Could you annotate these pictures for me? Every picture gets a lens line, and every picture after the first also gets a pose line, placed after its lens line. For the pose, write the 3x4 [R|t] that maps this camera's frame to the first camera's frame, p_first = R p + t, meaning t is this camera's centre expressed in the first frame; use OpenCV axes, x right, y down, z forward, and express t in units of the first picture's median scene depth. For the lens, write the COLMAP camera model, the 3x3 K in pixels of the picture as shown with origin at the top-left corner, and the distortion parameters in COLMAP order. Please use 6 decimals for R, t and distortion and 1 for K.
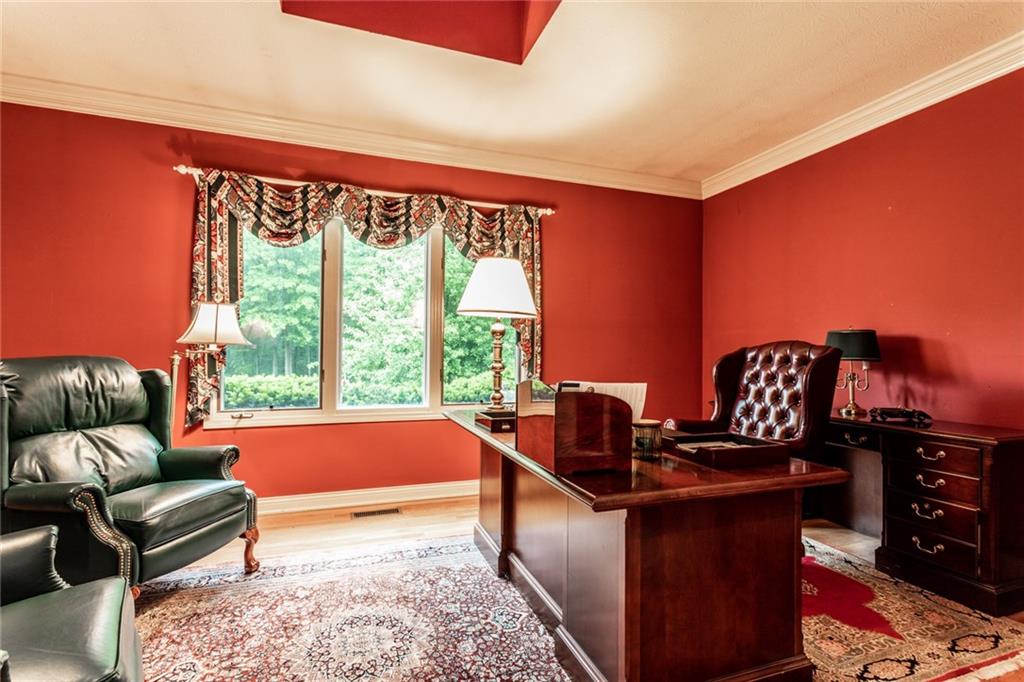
lens RADIAL K [[489.2, 0, 506.7], [0, 489.2, 346.3], [0, 0, 1]] dist [-0.002117, 0.002206]
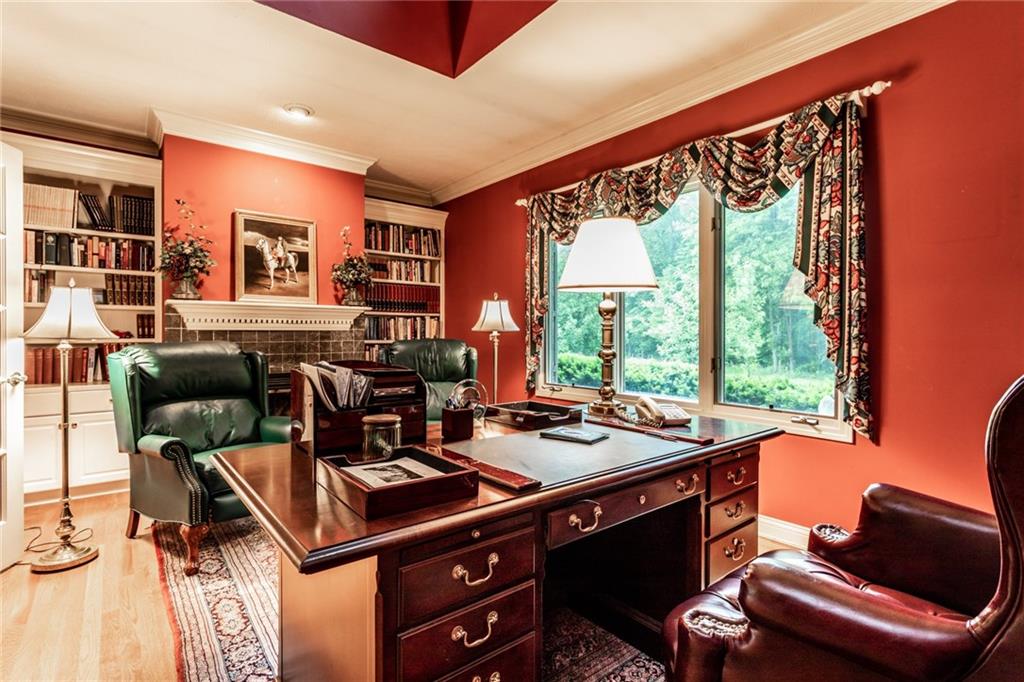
lens RADIAL K [[489.2, 0, 504.1], [0, 489.2, 338.7], [0, 0, 1]] dist [-0.002117, 0.002206]
pose [[0.326008, 0.001301, -0.945366, 0.540392], [0.008825, 0.999951, 0.004420, 0.009554], [0.945326, -0.009784, 0.325981, 0.454421]]
